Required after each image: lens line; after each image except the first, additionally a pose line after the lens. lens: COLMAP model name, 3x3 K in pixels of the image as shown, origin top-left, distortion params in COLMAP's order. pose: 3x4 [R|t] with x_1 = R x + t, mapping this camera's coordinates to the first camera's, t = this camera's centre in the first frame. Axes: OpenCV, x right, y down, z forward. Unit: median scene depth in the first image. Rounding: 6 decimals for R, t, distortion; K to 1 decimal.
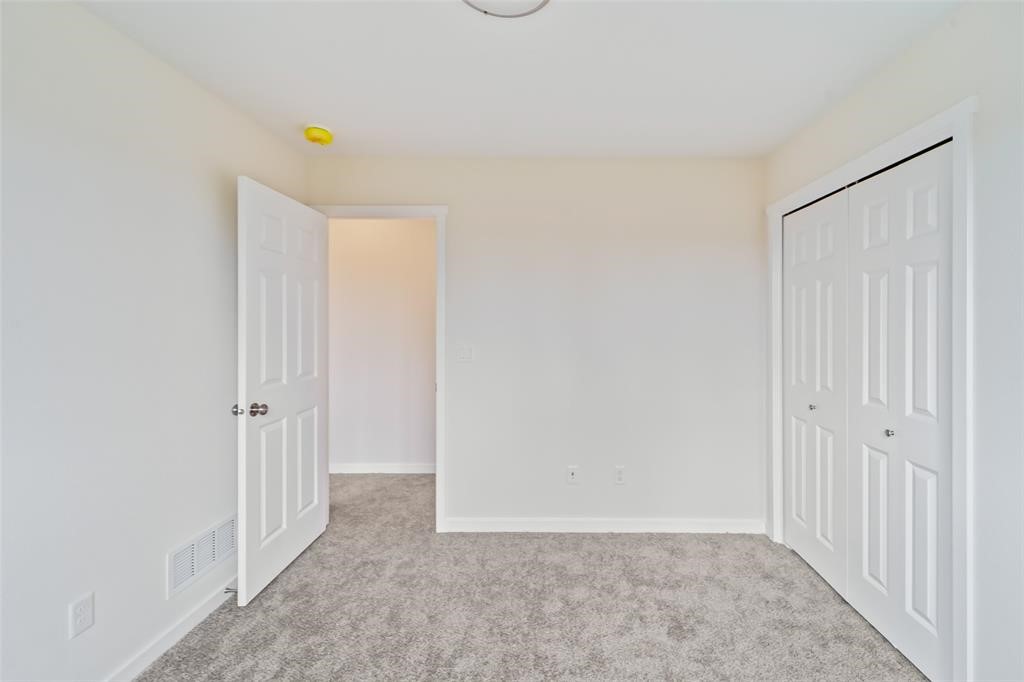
lens RADIAL K [[418.2, 0, 512.9], [0, 418.2, 333.3], [0, 0, 1]] dist [-0.001261, -0.000222]
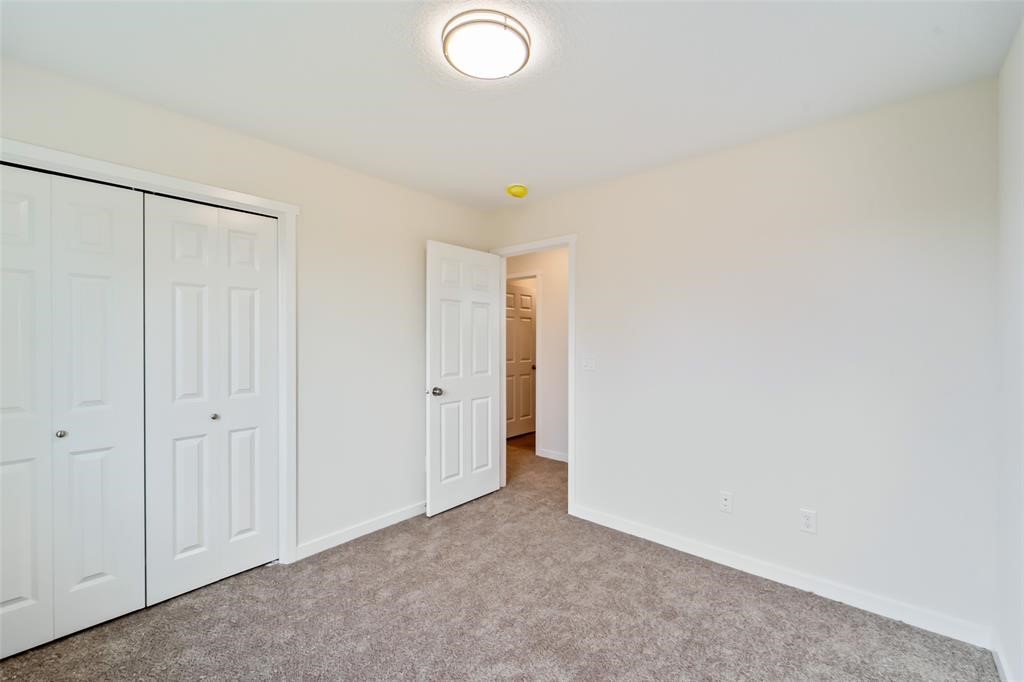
lens RADIAL K [[420.7, 0, 512.6], [0, 420.7, 344.6], [0, 0, 1]] dist [0.002741, -0.000282]
pose [[0.750964, 0.008679, -0.660287, 0.523673], [-0.009585, 0.999952, 0.002243, 0.001967], [0.660274, 0.004645, 0.751010, 0.013032]]
